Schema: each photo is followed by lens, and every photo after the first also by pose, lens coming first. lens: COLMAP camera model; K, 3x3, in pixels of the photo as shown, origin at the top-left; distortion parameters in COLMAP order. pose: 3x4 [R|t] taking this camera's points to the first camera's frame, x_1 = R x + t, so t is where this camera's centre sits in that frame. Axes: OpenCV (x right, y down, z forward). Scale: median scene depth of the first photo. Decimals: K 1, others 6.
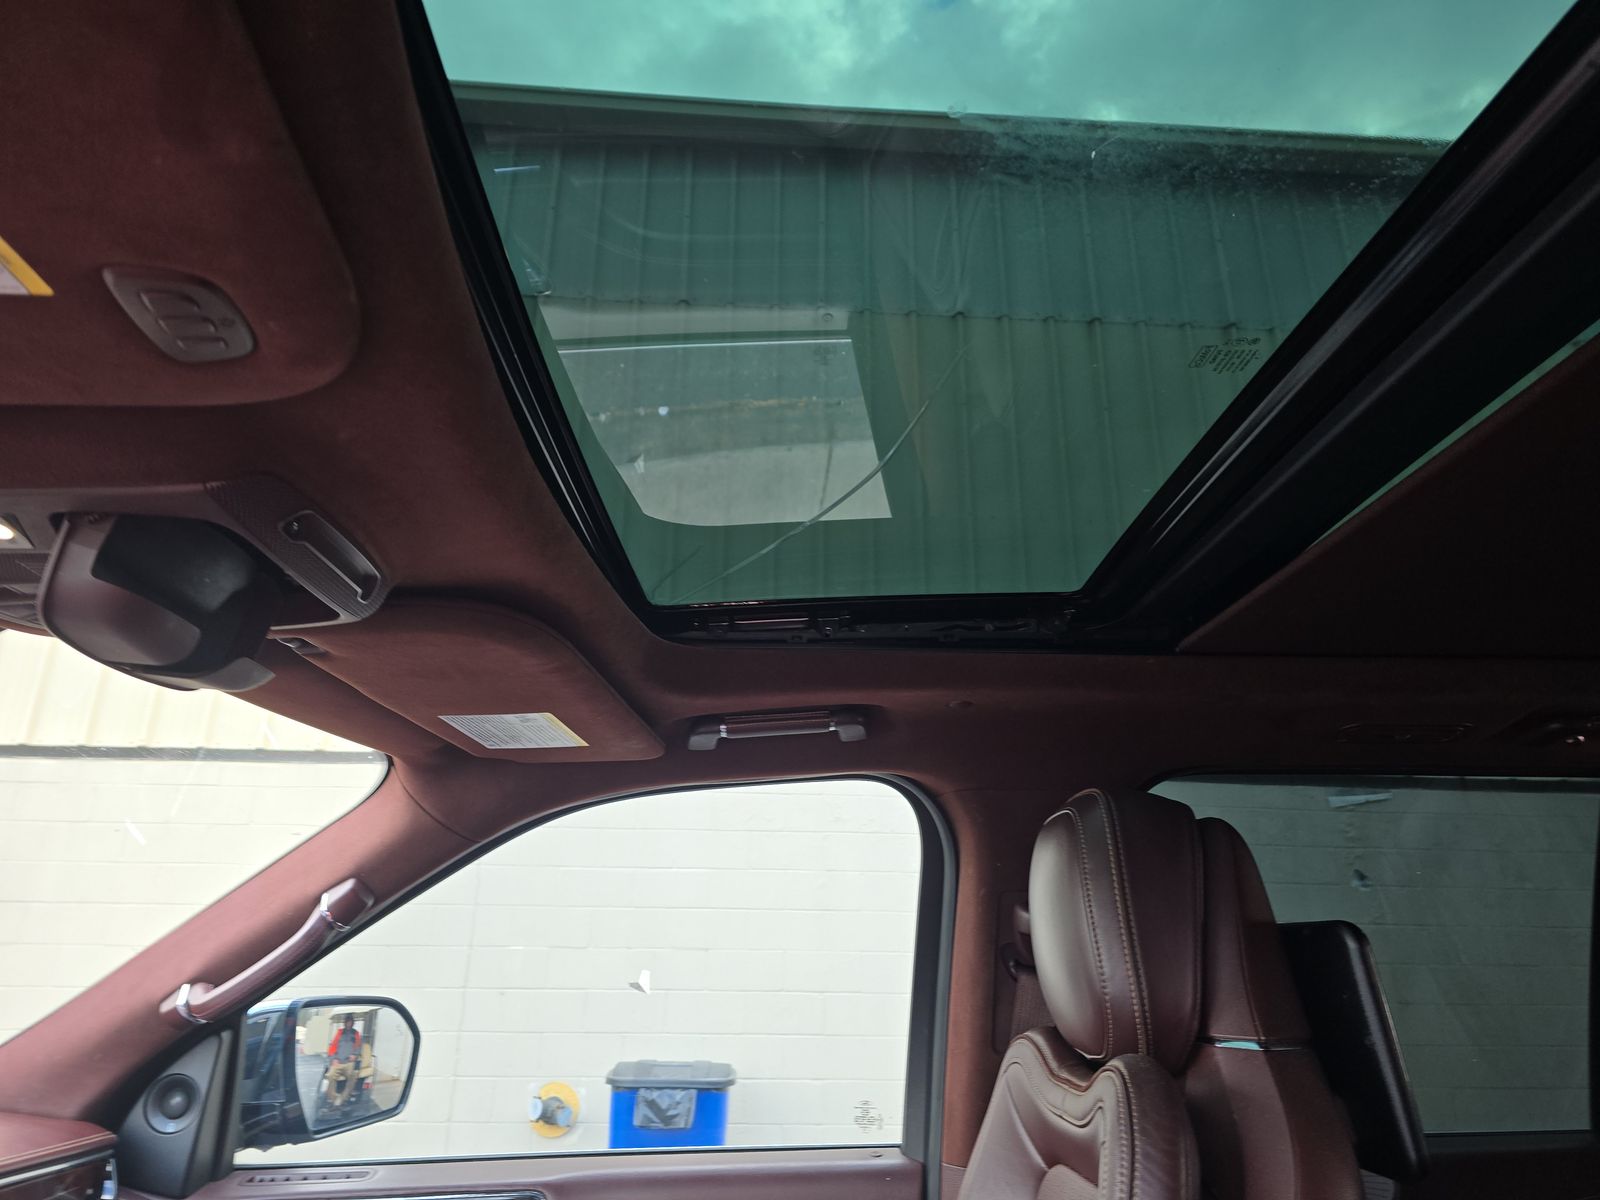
lens RADIAL K [[1162.4, 0, 800.0], [0, 1162.4, 600.0], [0, 0, 1]] dist [0.113097, -0.118123]
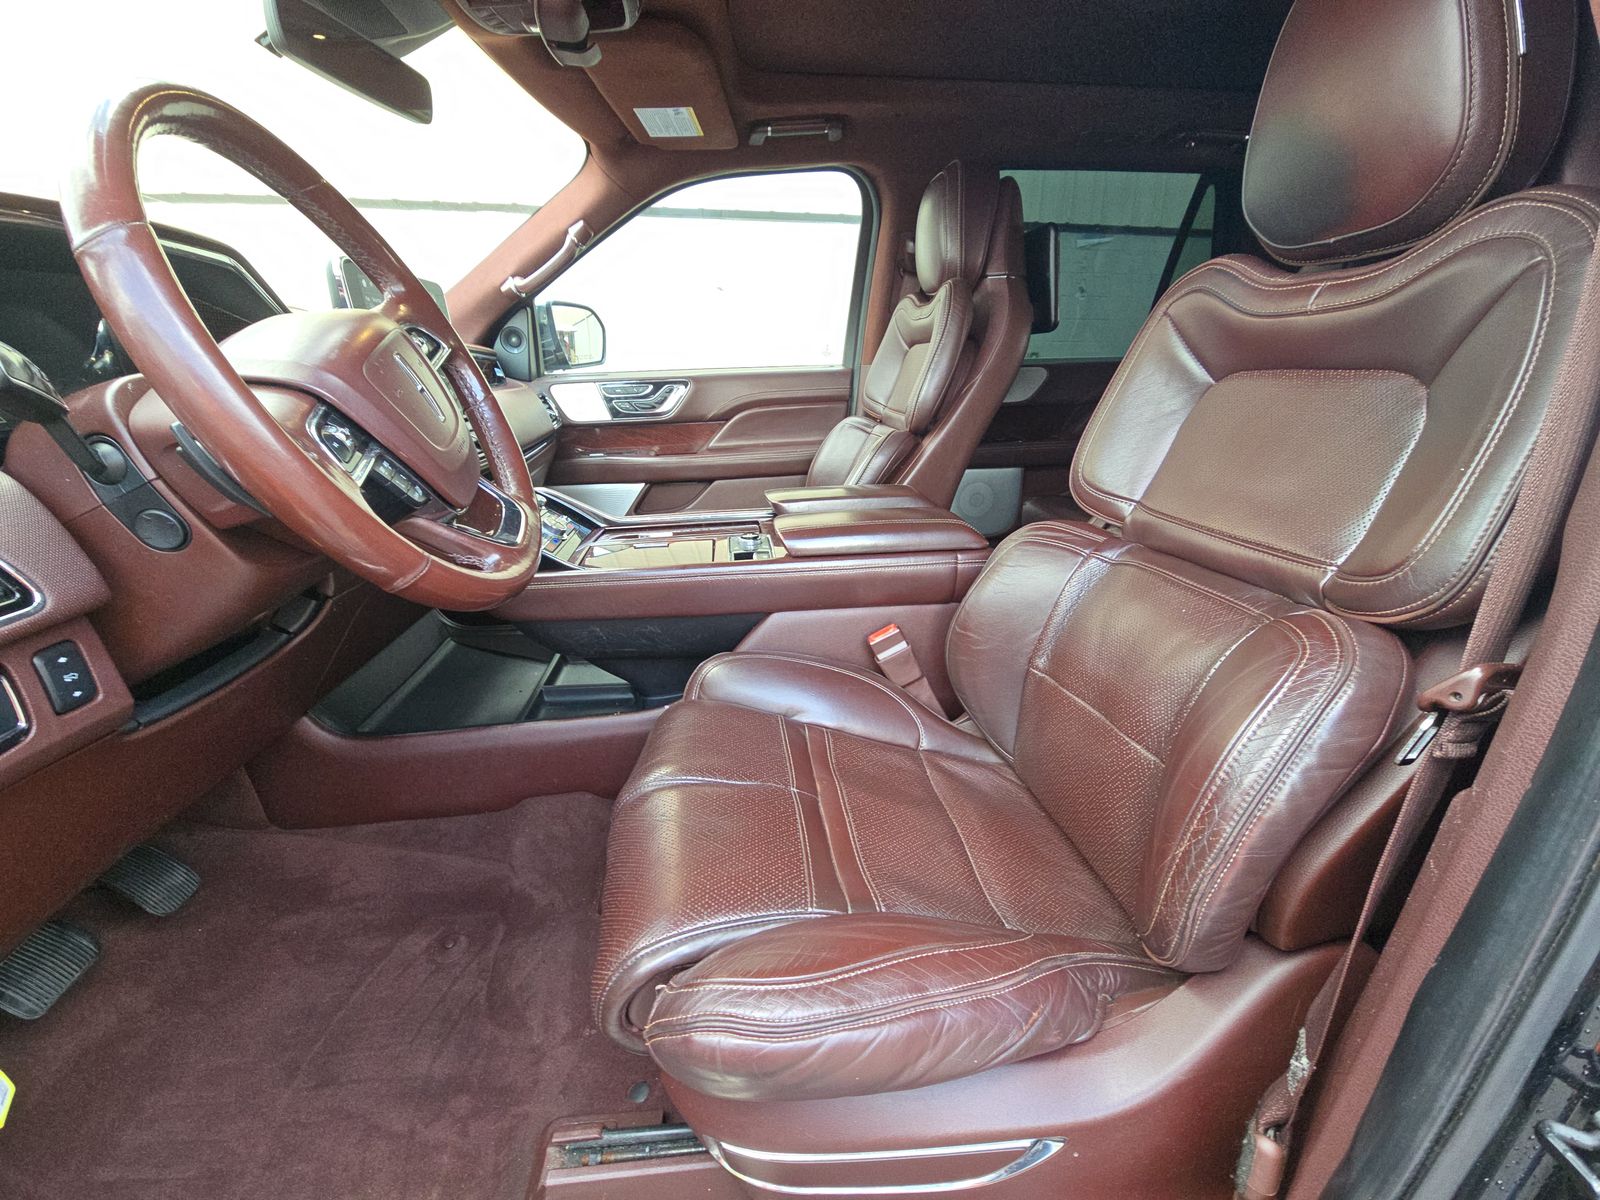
lens RADIAL K [[637.5, 0, 800.0], [0, 637.5, 600.0], [0, 0, 1]] dist [-0.000201, 0.000003]
pose [[0.998740, -0.011243, 0.048901, -0.071248], [-0.022336, 0.773071, 0.633927, 0.041161], [-0.044931, -0.634220, 0.771846, -0.274899]]
